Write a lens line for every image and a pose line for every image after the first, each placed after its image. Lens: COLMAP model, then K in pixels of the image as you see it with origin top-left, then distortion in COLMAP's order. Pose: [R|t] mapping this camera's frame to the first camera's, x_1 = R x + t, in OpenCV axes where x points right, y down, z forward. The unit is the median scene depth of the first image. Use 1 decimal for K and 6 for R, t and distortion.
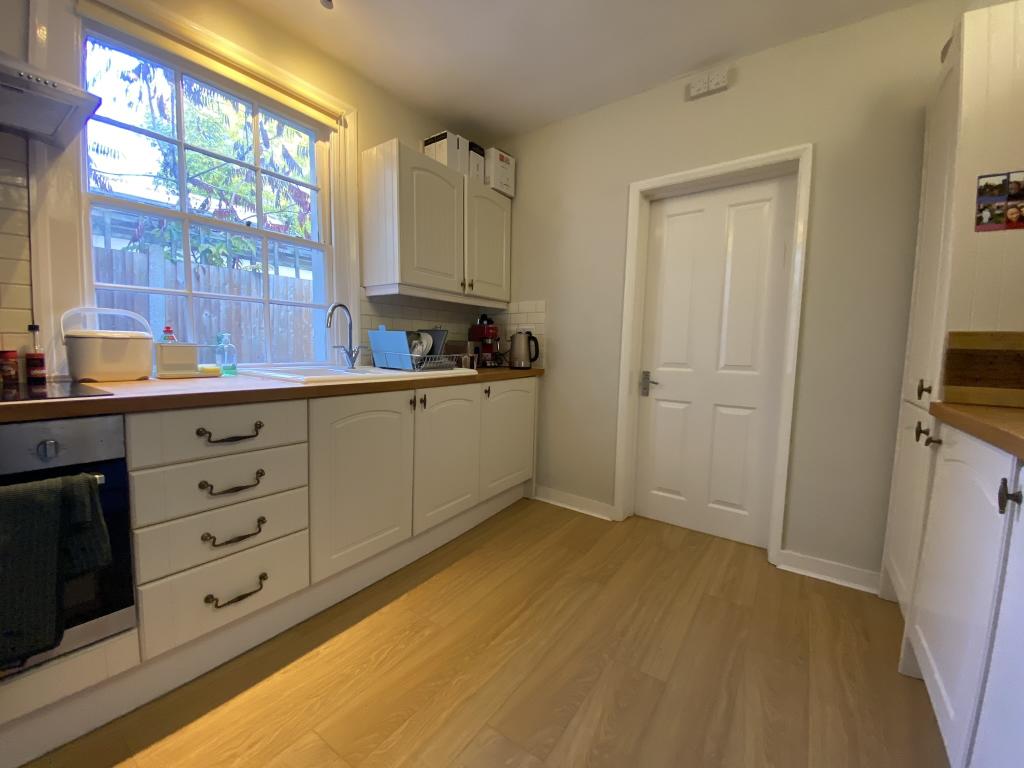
lens RADIAL K [[413.3, 0, 512.0], [0, 413.3, 384.0], [0, 0, 1]] dist [0.020572, -0.021635]
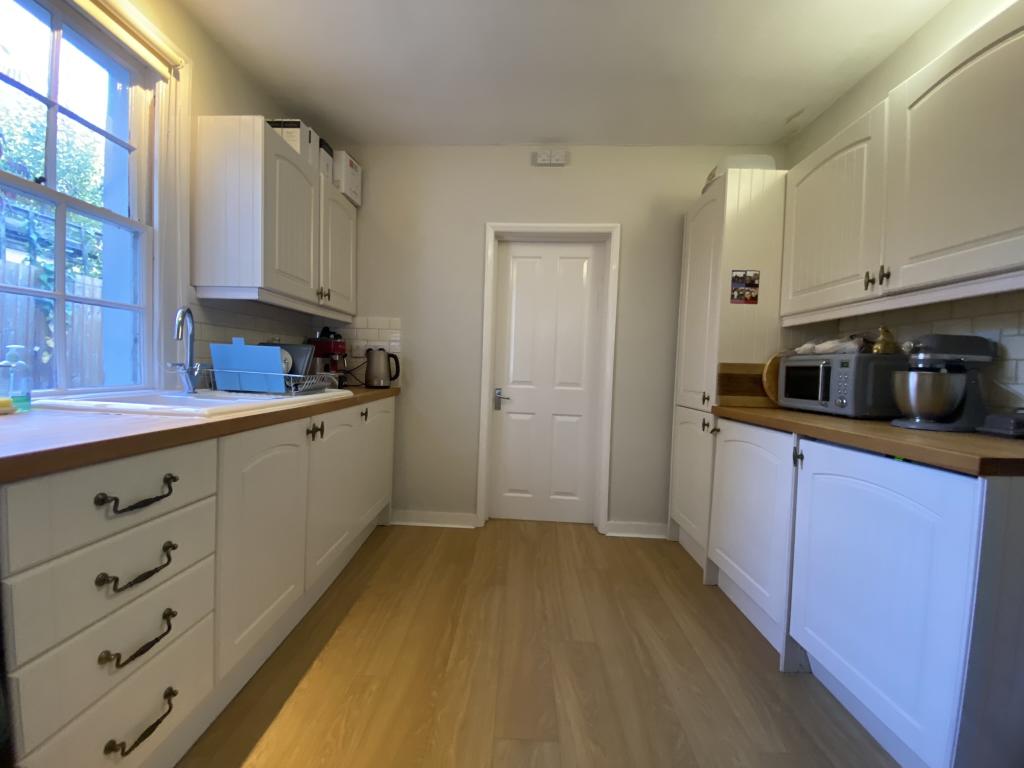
lens RADIAL K [[411.1, 0, 512.0], [0, 411.1, 384.0], [0, 0, 1]] dist [0.000609, -0.013549]
pose [[0.832377, -0.013428, 0.554048, -0.307177], [0.031582, 0.999231, -0.023230, -0.017185], [-0.553310, 0.036834, 0.832161, 0.056908]]
